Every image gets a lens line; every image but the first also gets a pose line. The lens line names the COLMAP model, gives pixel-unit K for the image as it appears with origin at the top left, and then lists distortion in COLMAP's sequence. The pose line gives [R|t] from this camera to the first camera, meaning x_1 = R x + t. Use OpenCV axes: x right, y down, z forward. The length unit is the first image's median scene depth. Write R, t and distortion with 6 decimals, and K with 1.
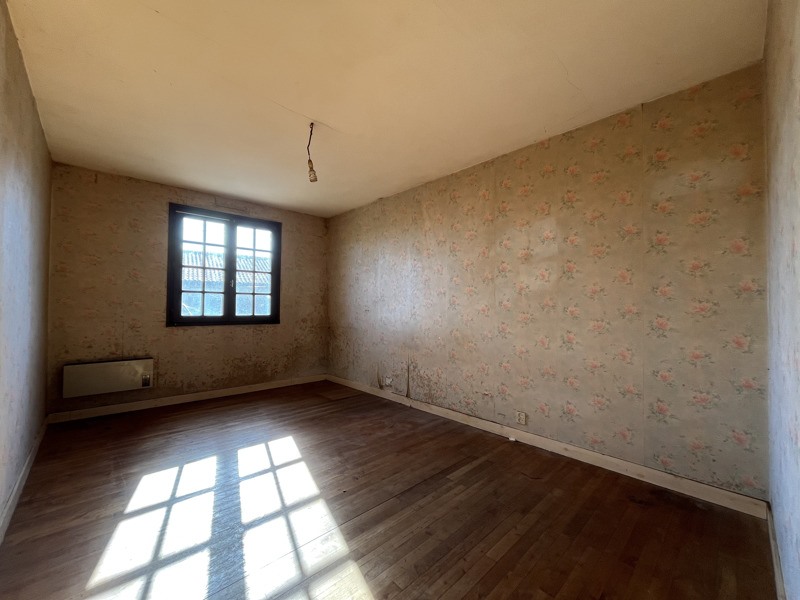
lens RADIAL K [[328.6, 0, 408.9], [0, 328.6, 299.4], [0, 0, 1]] dist [-0.001136, 0.000085]
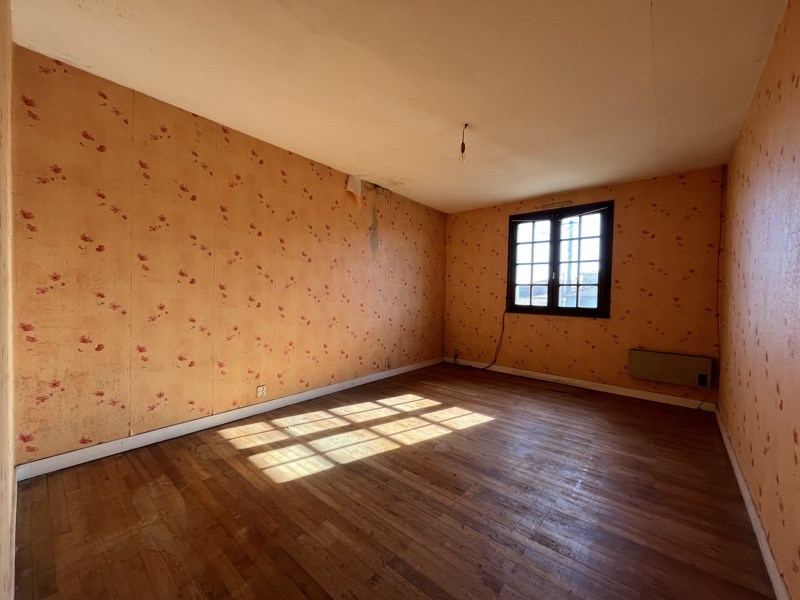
lens RADIAL K [[328.6, 0, 408.9], [0, 328.6, 299.4], [0, 0, 1]] dist [-0.001136, 0.000085]
pose [[0.089036, 0.009932, -0.995979, 0.467311], [0.003905, 0.999939, 0.010321, 0.014757], [0.996021, -0.004809, 0.088992, 0.442367]]
